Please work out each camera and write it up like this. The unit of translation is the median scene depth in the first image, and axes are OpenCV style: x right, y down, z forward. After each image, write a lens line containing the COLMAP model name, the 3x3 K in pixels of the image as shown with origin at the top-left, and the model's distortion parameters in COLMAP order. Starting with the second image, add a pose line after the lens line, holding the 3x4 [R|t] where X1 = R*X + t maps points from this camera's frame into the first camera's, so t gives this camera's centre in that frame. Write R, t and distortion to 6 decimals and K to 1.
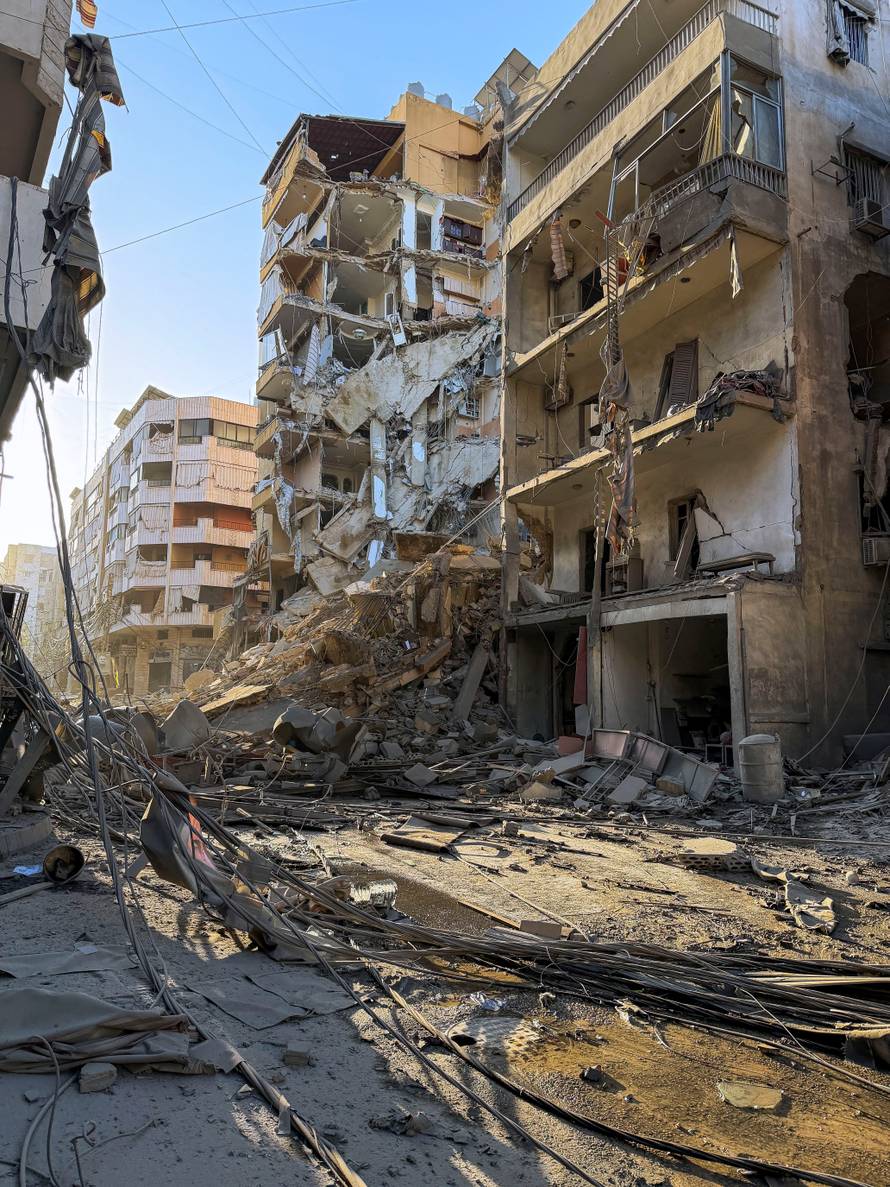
lens RADIAL K [[835.2, 0, 450.7], [0, 835.2, 587.8], [0, 0, 1]] dist [0.066564, -0.084158]
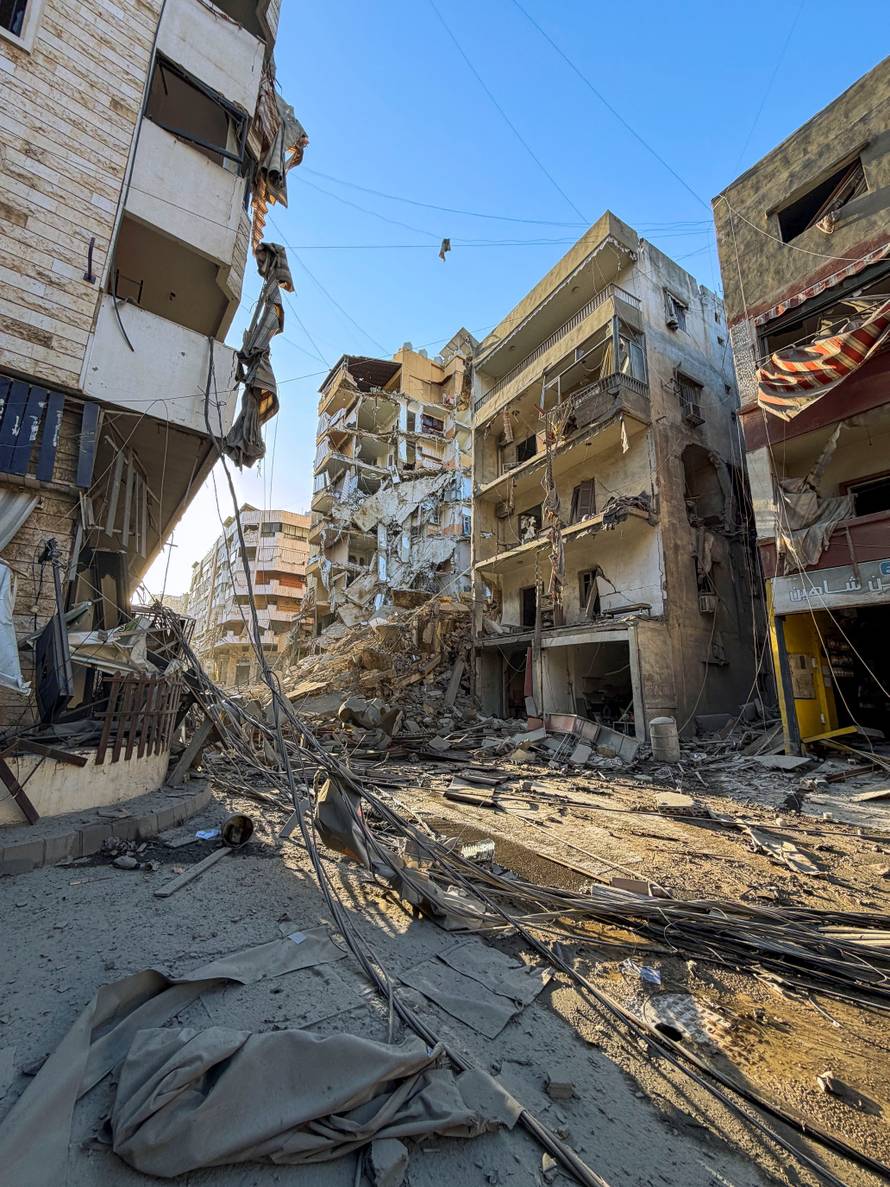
lens RADIAL K [[477.2, 0, 446.5], [0, 477.2, 582.3], [0, 0, 1]] dist [-0.000420, 0.000384]
pose [[0.997123, 0.021317, 0.072745, -0.077819], [-0.014874, 0.996010, -0.087990, 0.004837], [-0.074331, 0.086655, 0.993462, 0.087577]]
